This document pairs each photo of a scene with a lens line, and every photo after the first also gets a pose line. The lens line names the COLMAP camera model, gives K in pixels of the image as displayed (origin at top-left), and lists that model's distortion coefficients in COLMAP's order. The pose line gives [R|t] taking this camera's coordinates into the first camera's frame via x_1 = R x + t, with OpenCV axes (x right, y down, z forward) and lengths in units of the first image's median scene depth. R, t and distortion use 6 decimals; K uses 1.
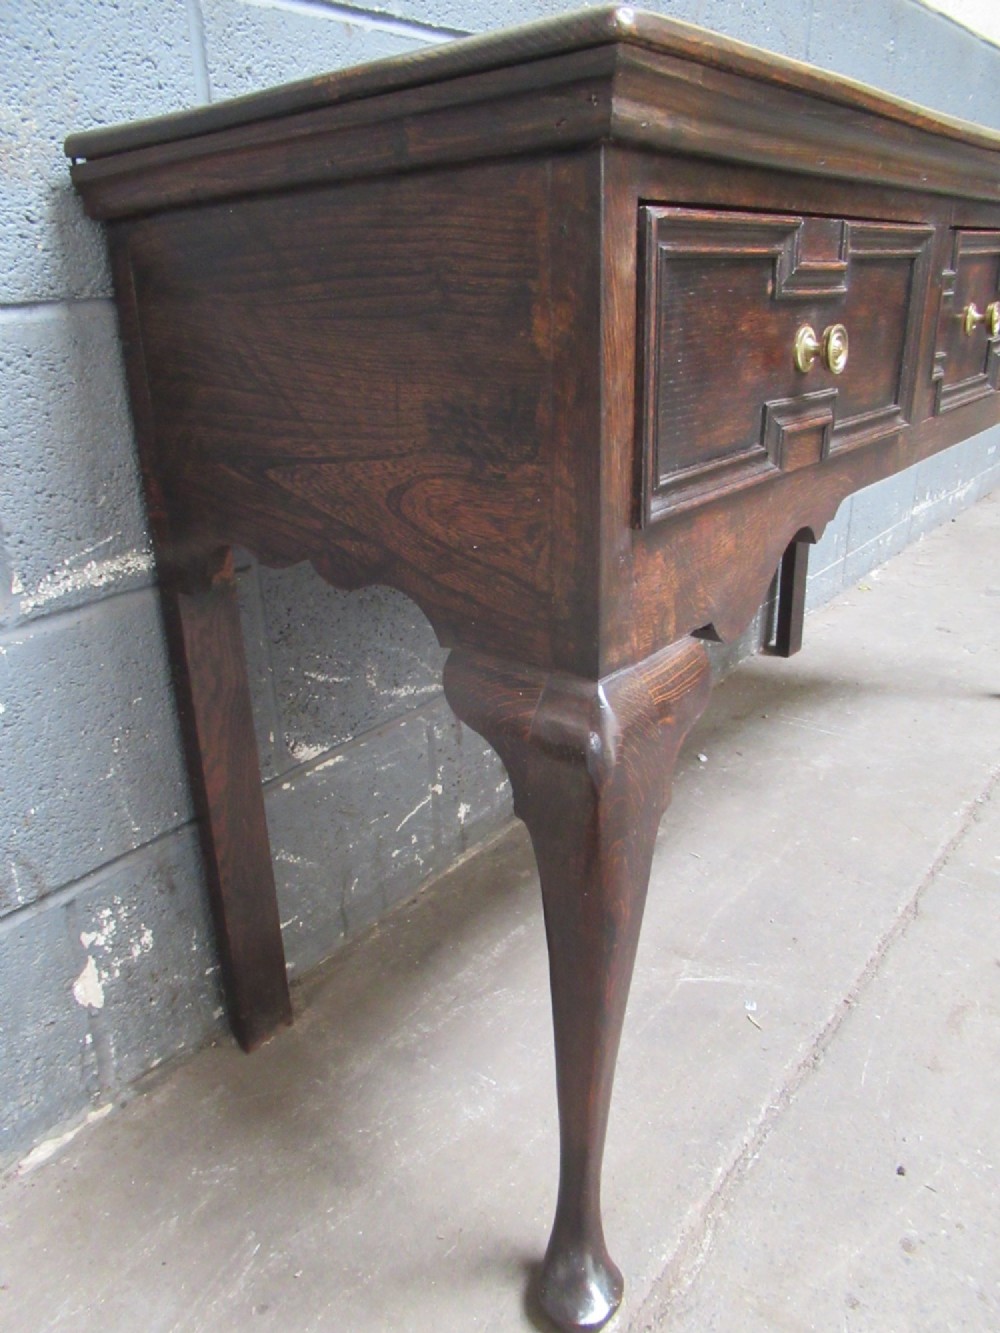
lens RADIAL K [[1041.2, 0, 486.0], [0, 1041.2, 658.8], [0, 0, 1]] dist [0.042938, 0.015212]
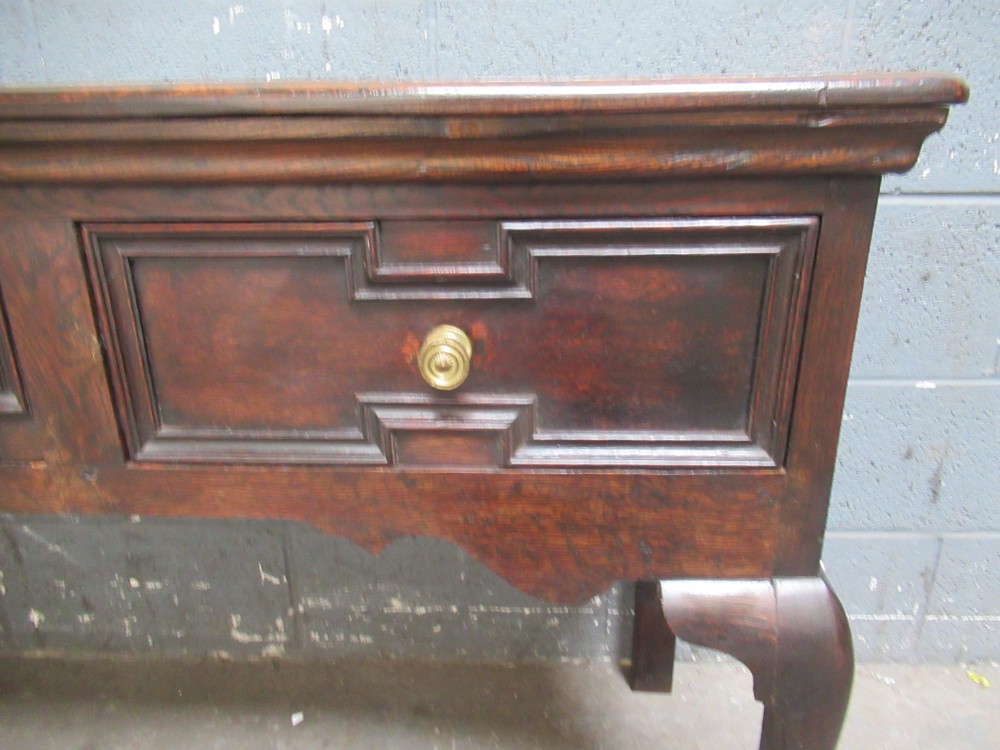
lens RADIAL K [[745.3, 0, 493.7], [0, 745.3, 376.8], [0, 0, 1]] dist [-0.012270, 0.005677]
pose [[0.588540, 0.309686, -0.746803, 1.055317], [-0.309098, 0.939741, 0.146101, -0.505082], [0.747047, 0.144849, 0.648799, 1.002926]]
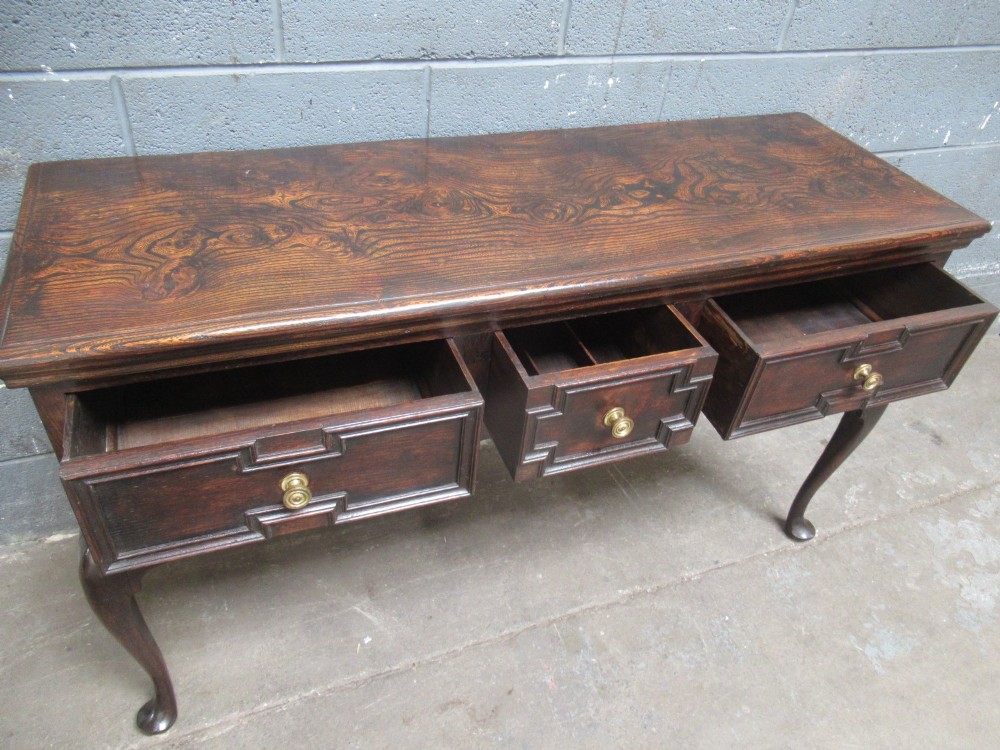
lens RADIAL K [[745.3, 0, 484.0], [0, 745.3, 382.7], [0, 0, 1]] dist [-0.012270, 0.005677]
pose [[0.853352, 0.413172, -0.317931, 0.679830], [-0.291950, 0.883978, 0.365170, -0.631429], [0.431921, -0.218798, 0.874969, 0.038464]]
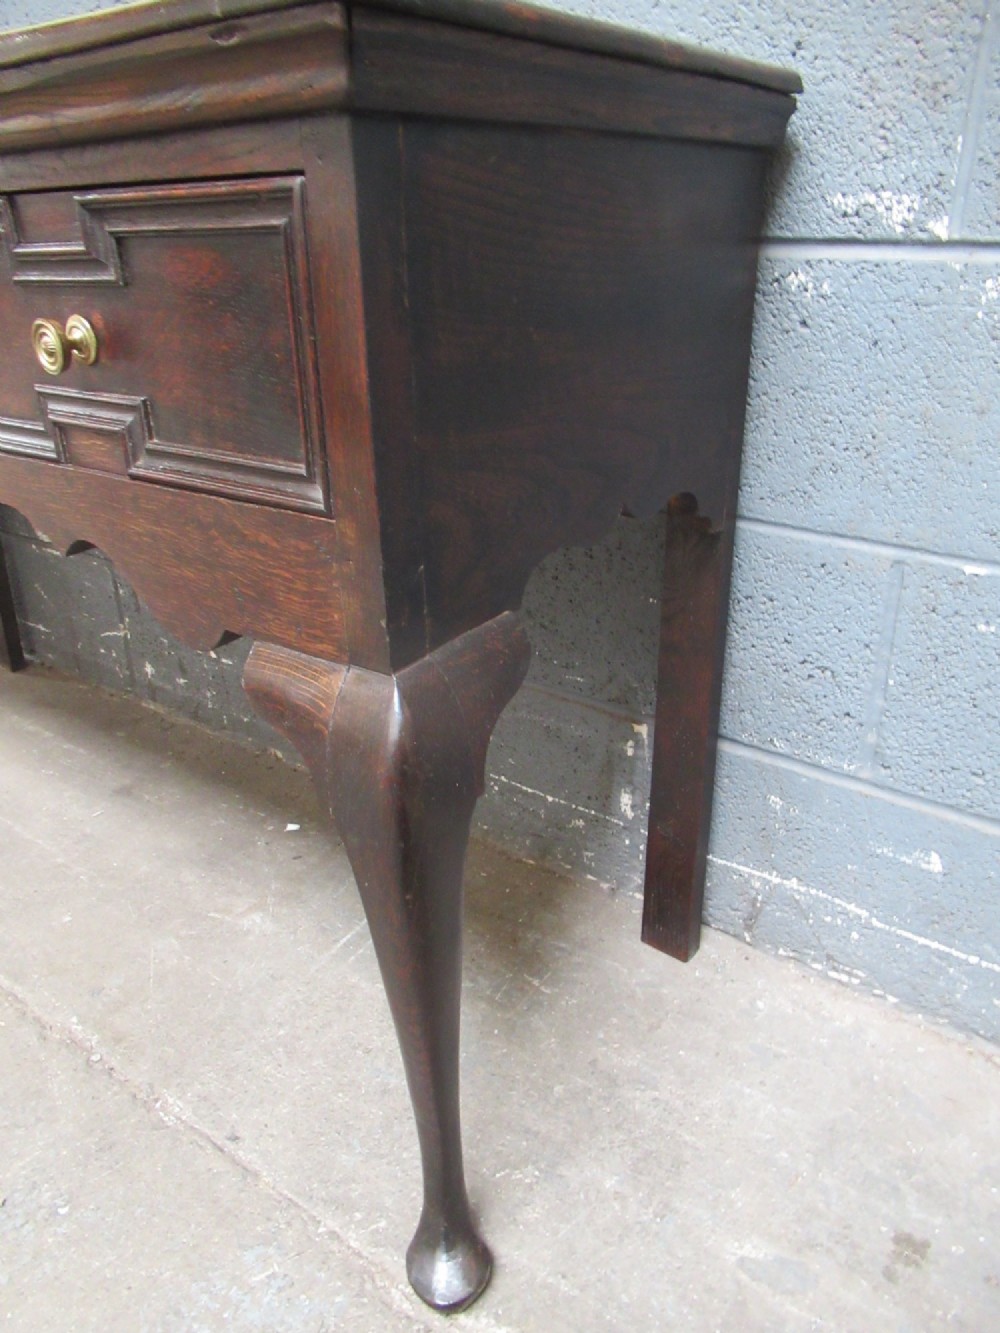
lens RADIAL K [[993.5, 0, 483.6], [0, 993.5, 656.5], [0, 0, 1]] dist [-0.012270, 0.005677]
pose [[0.038086, 0.443974, -0.895230, 1.308881], [-0.350929, 0.844761, 0.404015, -0.606354], [0.935627, 0.298775, 0.187977, 1.437047]]
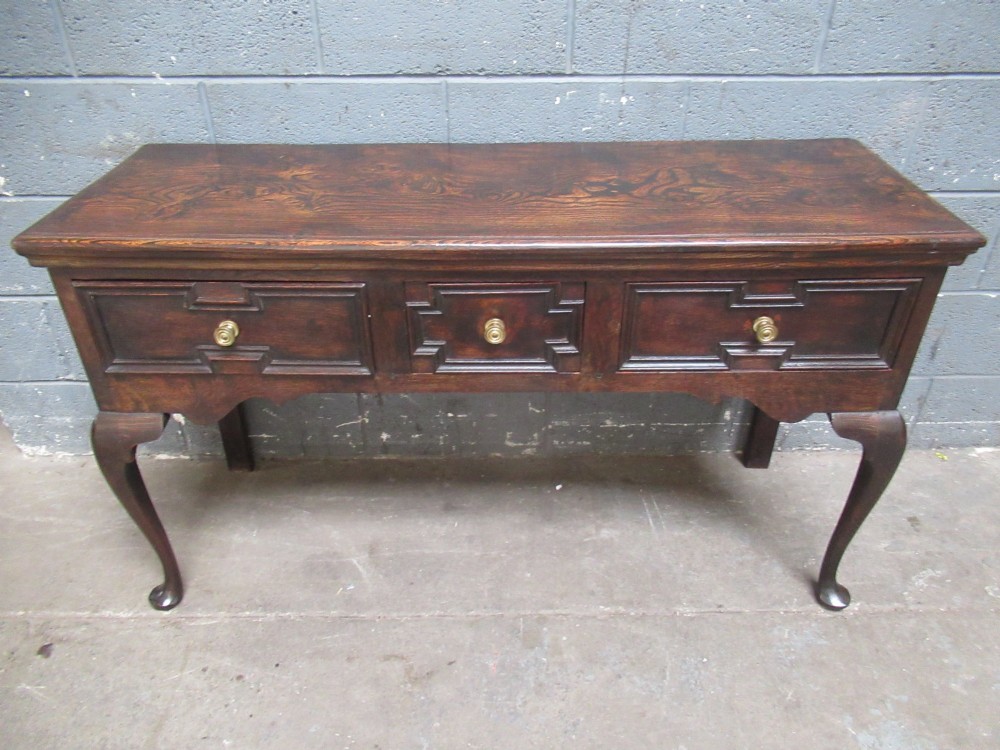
lens RADIAL K [[745.3, 0, 484.2], [0, 745.3, 379.4], [0, 0, 1]] dist [-0.012270, 0.005677]
pose [[0.616468, 0.469464, -0.632116, 1.175725], [-0.297921, 0.882198, 0.364651, -0.653548], [0.728842, -0.036475, 0.683710, 0.218819]]
